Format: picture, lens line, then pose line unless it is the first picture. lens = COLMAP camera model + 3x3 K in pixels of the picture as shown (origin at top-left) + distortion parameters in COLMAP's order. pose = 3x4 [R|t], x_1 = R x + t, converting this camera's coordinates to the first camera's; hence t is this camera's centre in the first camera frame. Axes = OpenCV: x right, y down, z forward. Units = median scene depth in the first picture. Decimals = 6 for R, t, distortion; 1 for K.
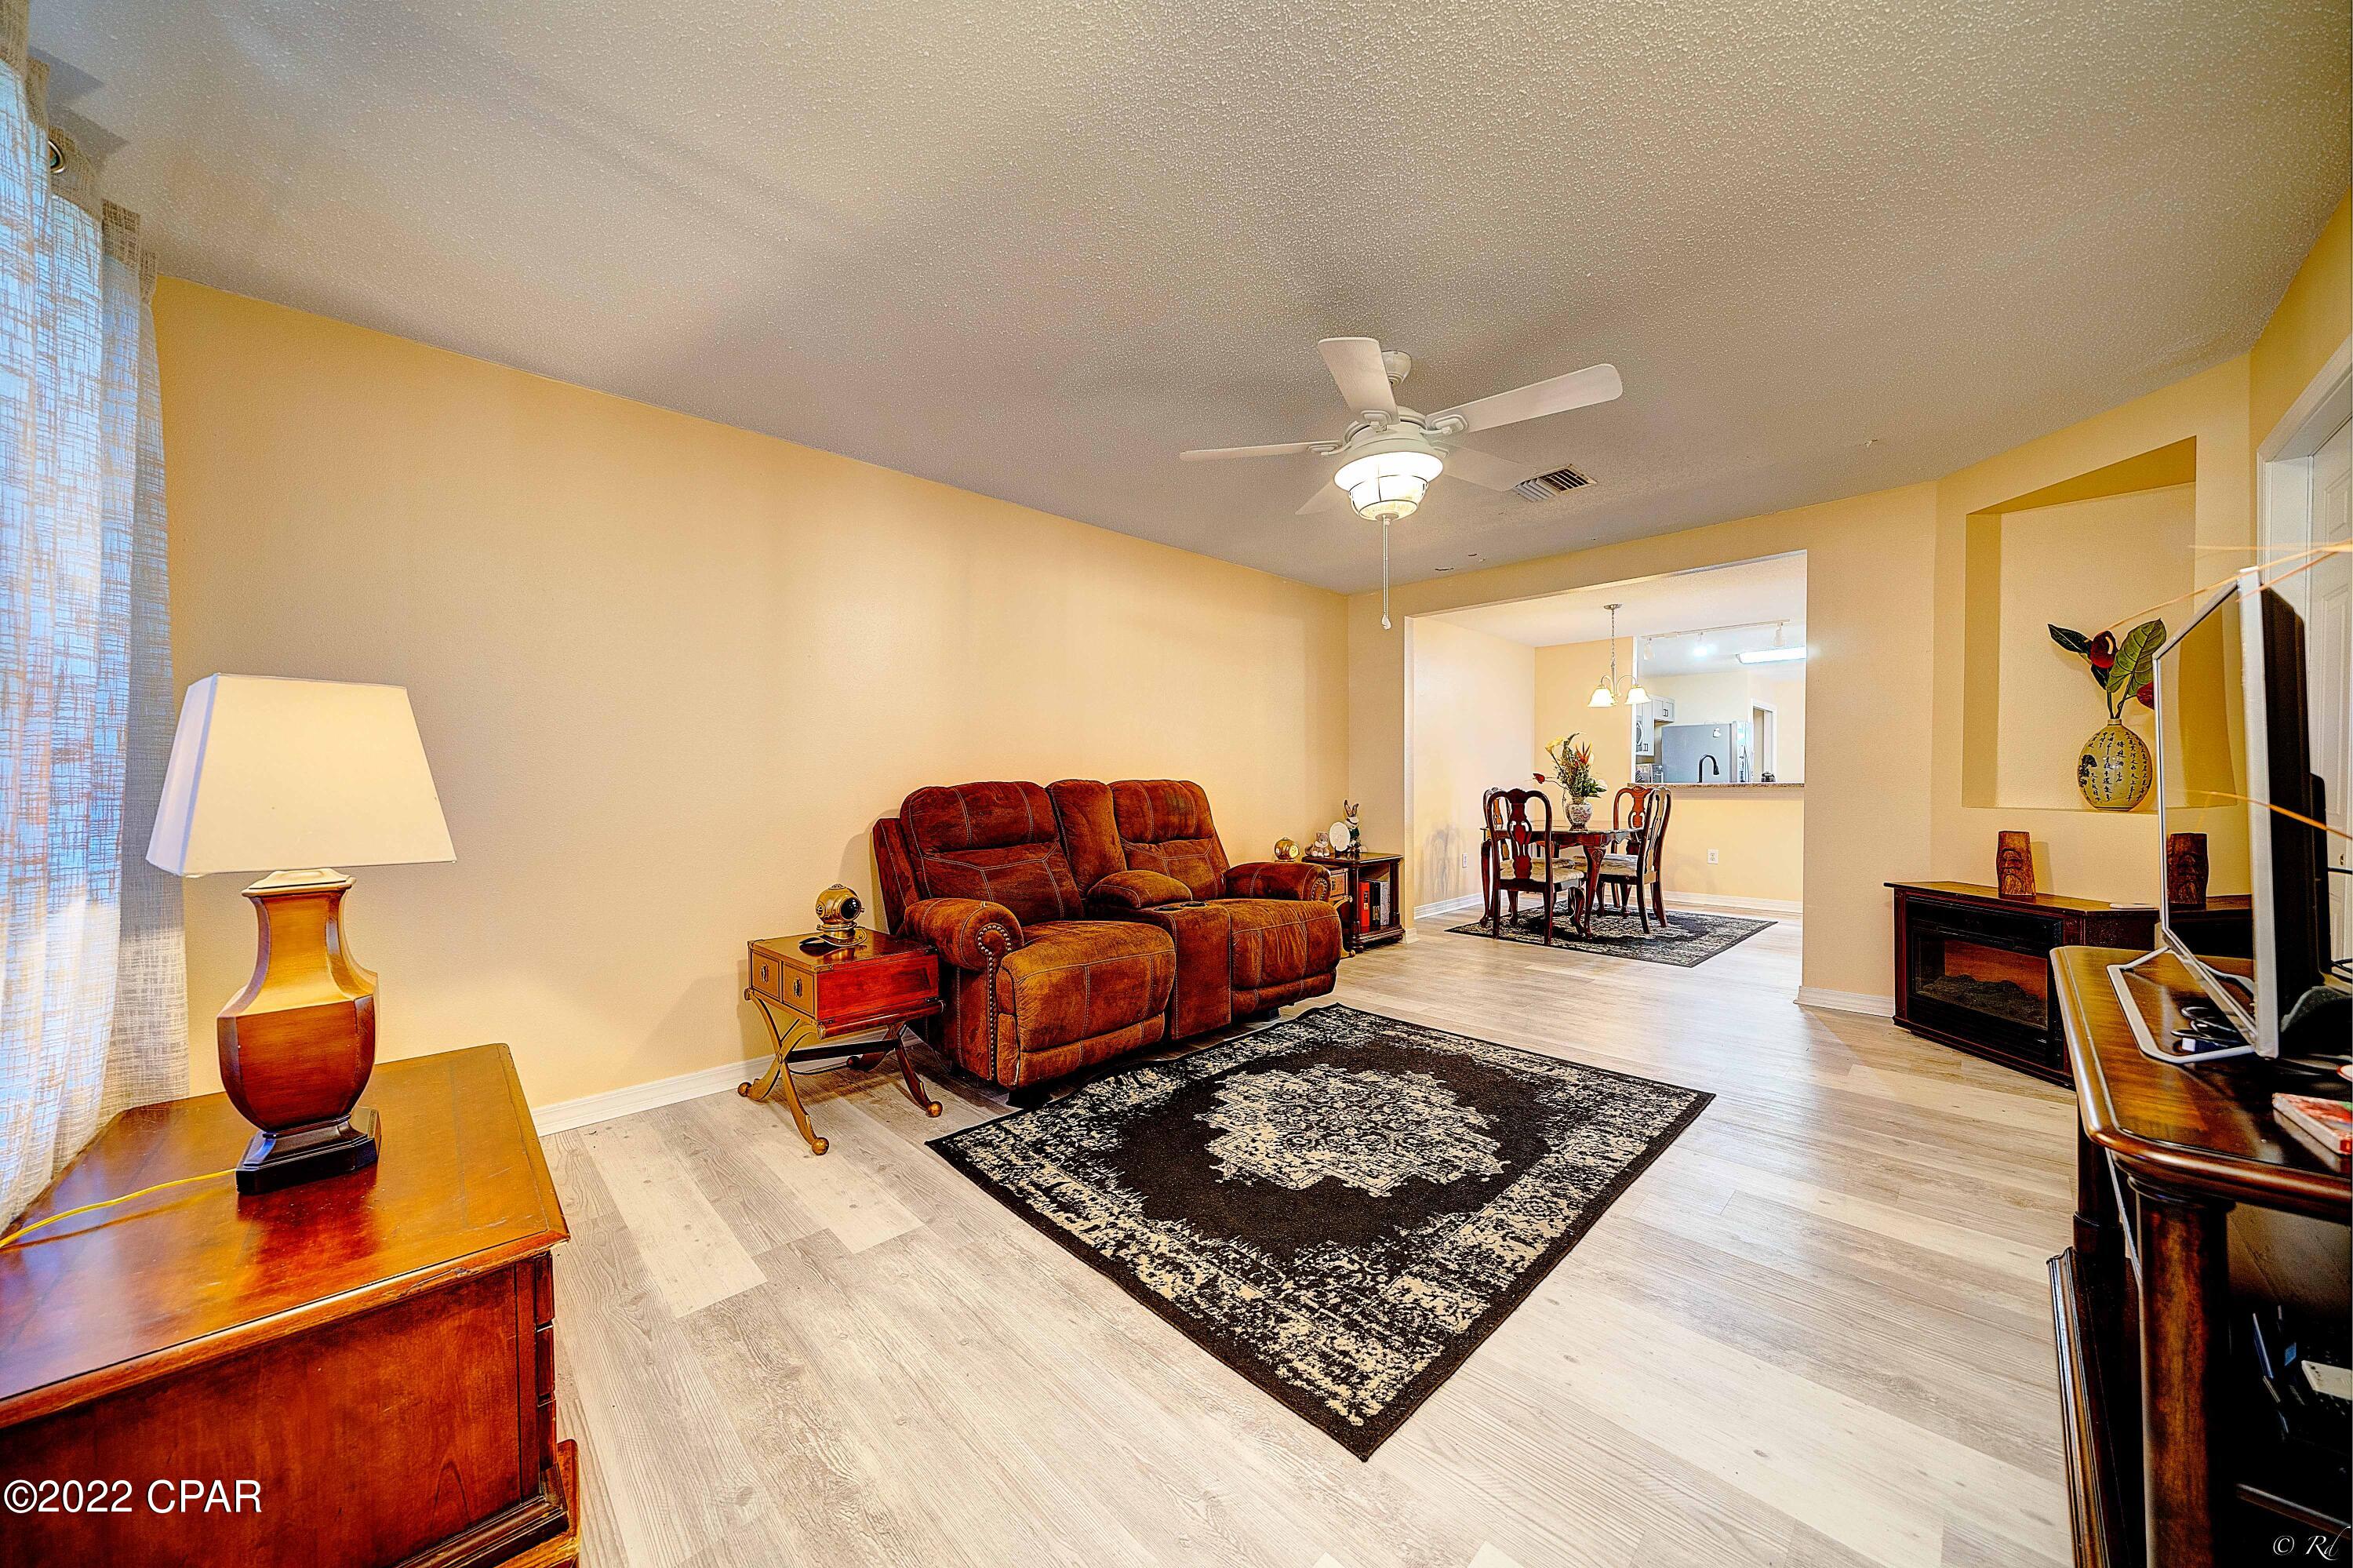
lens RADIAL K [[799.9, 0, 1184.1], [0, 799.9, 777.3], [0, 0, 1]] dist [-0.003263, 0.000185]
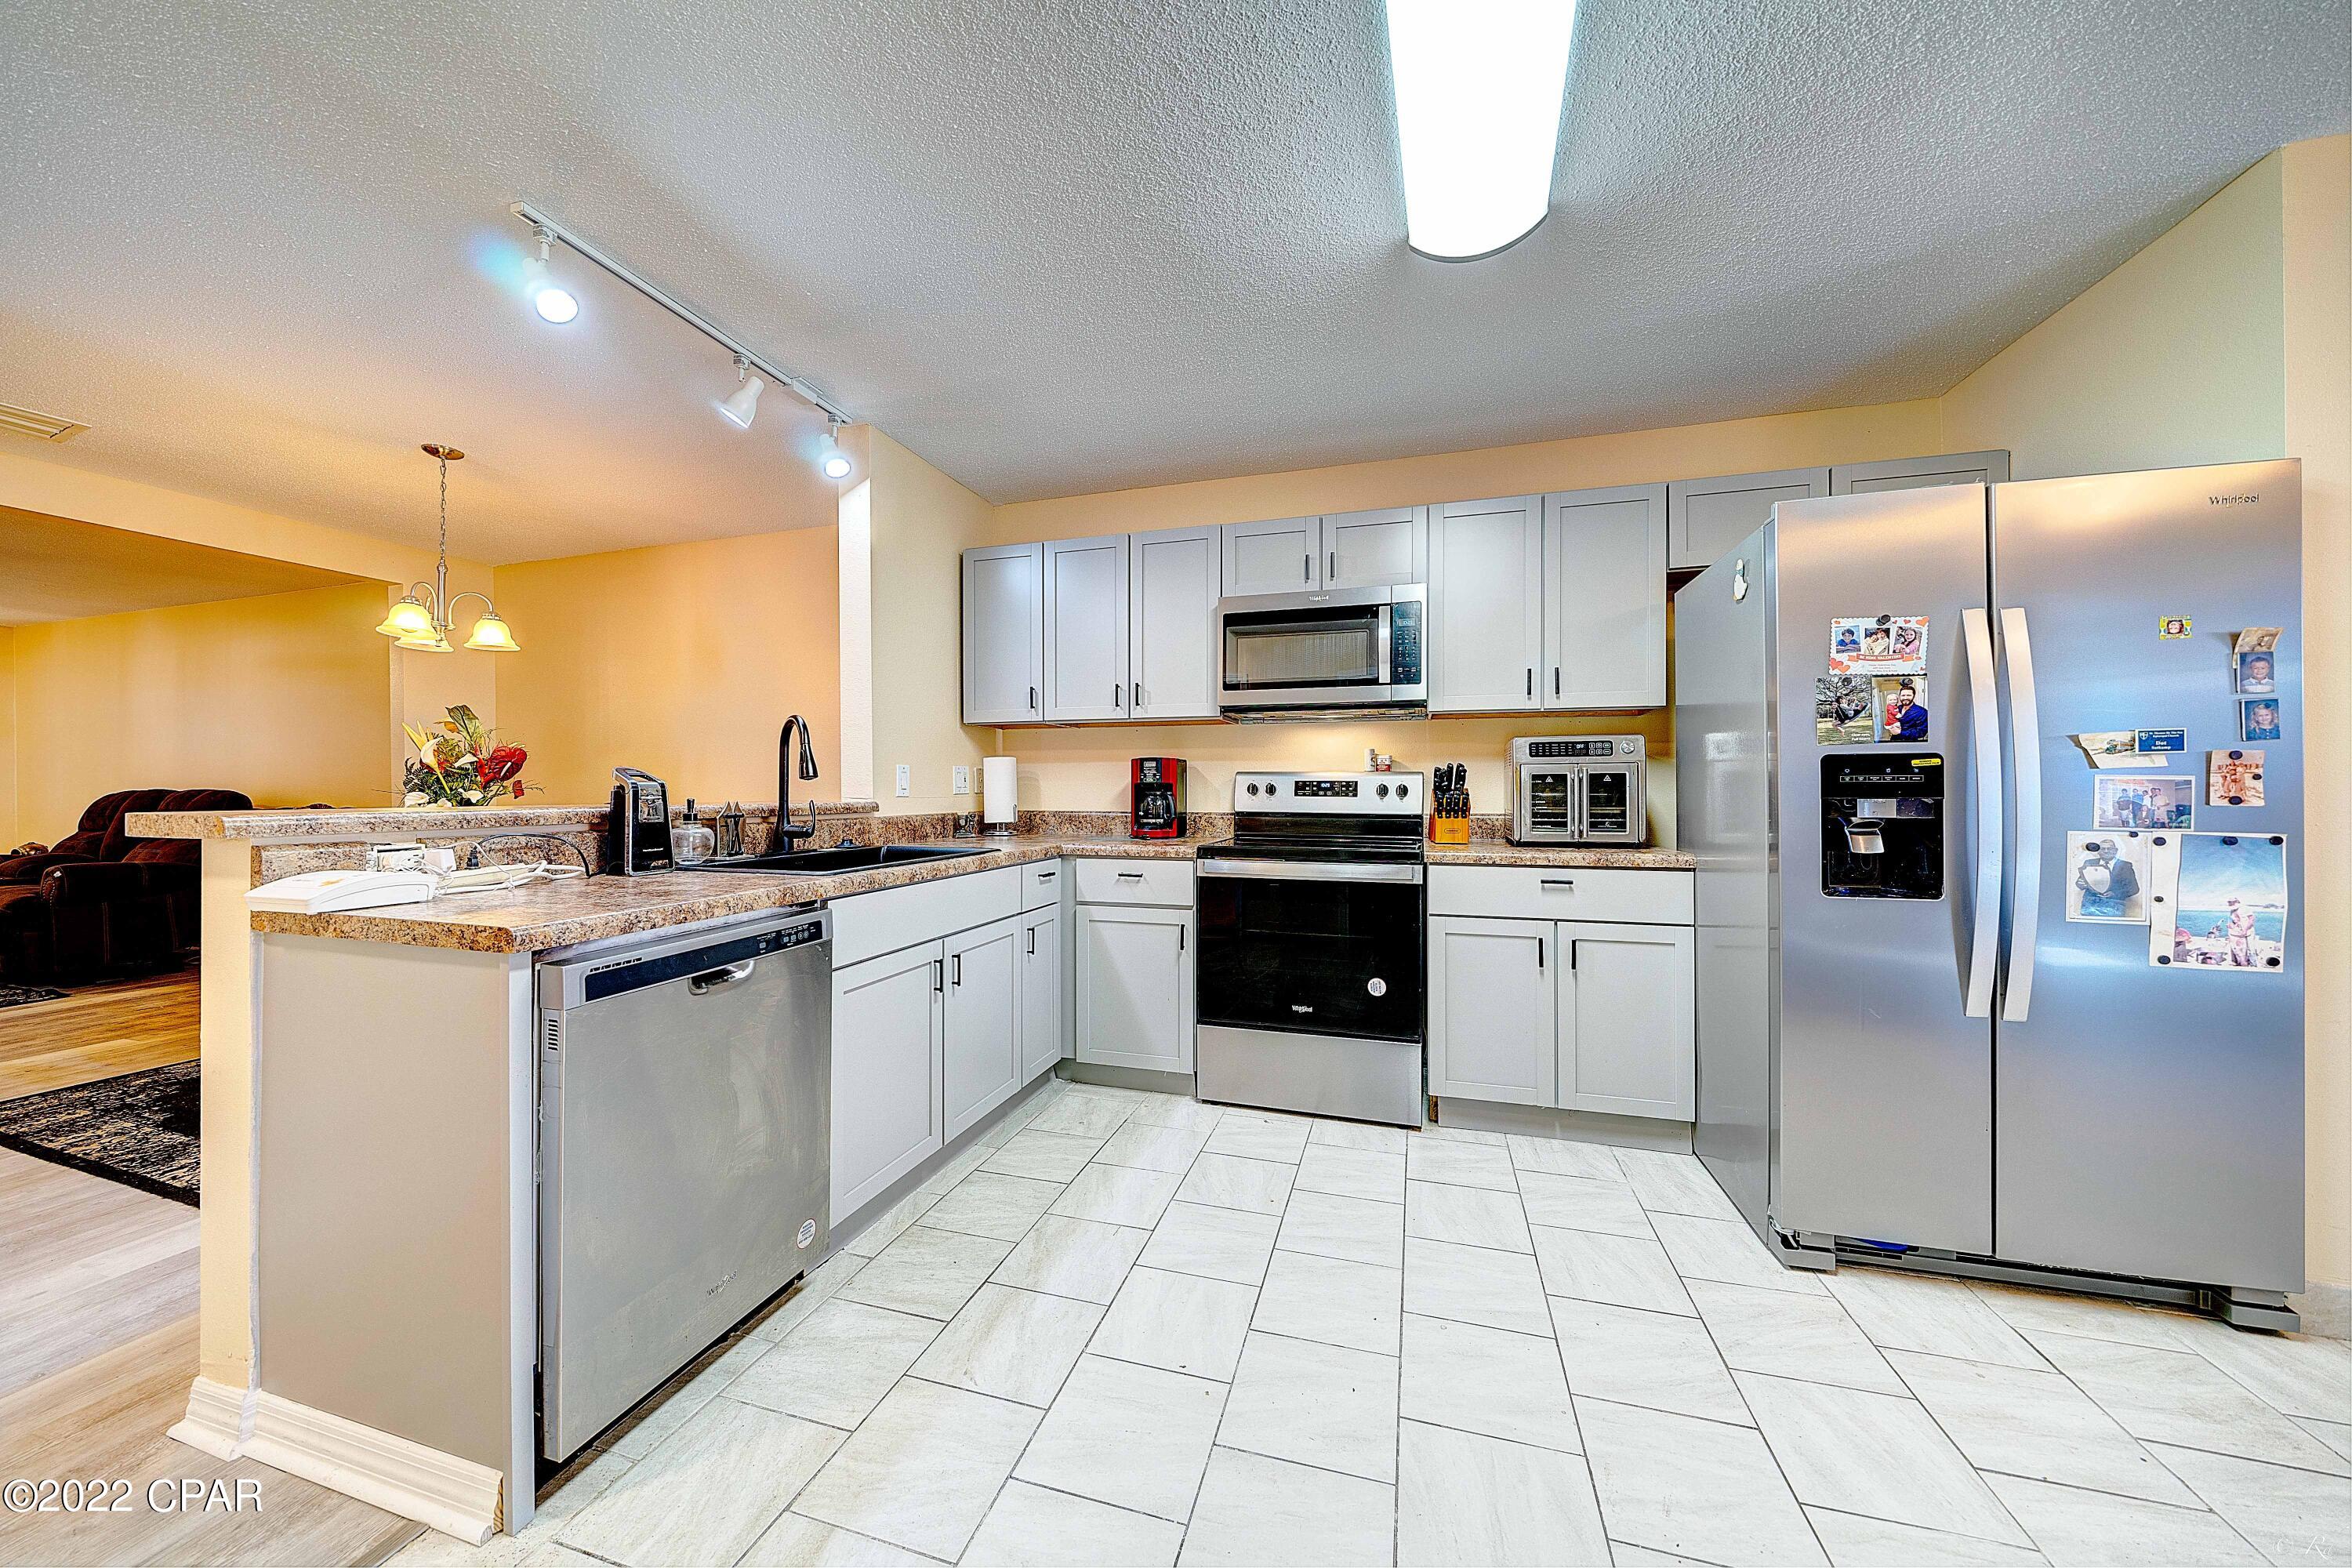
lens RADIAL K [[799.5, 0, 1173.4], [0, 799.5, 788.8], [0, 0, 1]] dist [-0.003263, 0.000185]
pose [[0.452927, 0.009185, -0.891500, 2.084766], [0.002270, 0.999932, 0.011455, -0.015343], [0.891545, -0.007212, 0.452876, 1.745819]]
